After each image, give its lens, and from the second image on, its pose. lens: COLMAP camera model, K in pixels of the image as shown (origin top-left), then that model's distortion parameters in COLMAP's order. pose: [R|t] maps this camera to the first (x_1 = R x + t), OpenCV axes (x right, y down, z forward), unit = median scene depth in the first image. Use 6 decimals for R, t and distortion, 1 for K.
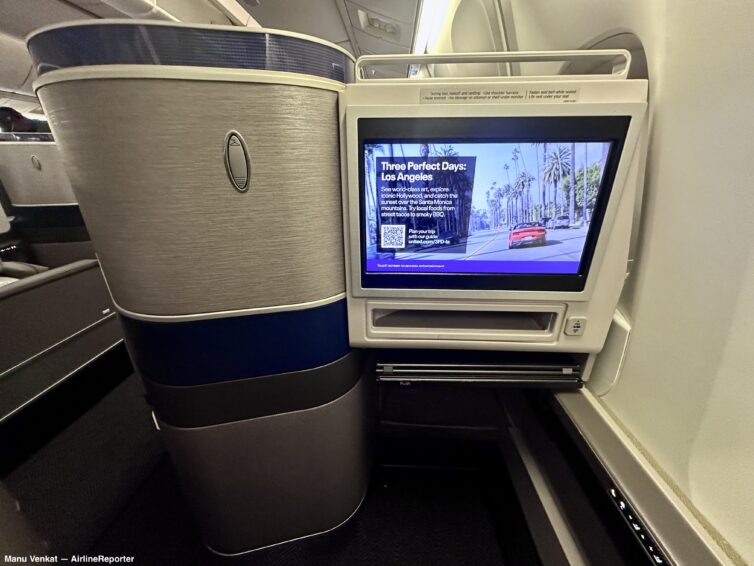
lens RADIAL K [[304.9, 0, 377.0], [0, 304.9, 283.0], [0, 0, 1]] dist [-0.002235, -0.000238]
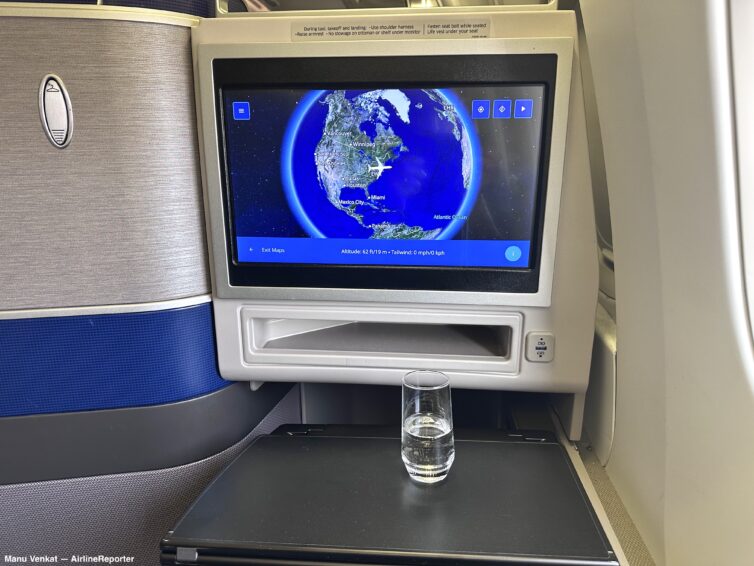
lens RADIAL K [[540.4, 0, 377.0], [0, 540.4, 283.0], [0, 0, 1]] dist [-0.017130, -0.003119]
pose [[0.999012, 0.014032, -0.042161, 0.404426], [-0.018962, 0.992722, -0.118926, 0.179116], [0.040186, 0.119608, 0.992008, -0.273405]]
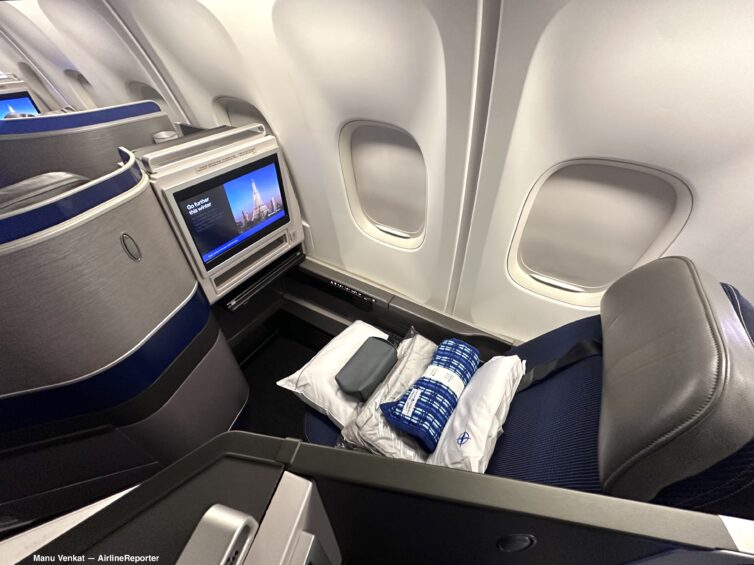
lens RADIAL K [[304.9, 0, 377.0], [0, 304.9, 282.5], [0, 0, 1]] dist [-0.002235, -0.000238]
pose [[0.467337, -0.572054, 0.674055, -0.977155], [0.329882, 0.820206, 0.467375, -0.524450], [-0.820228, 0.003937, 0.572023, -1.002602]]
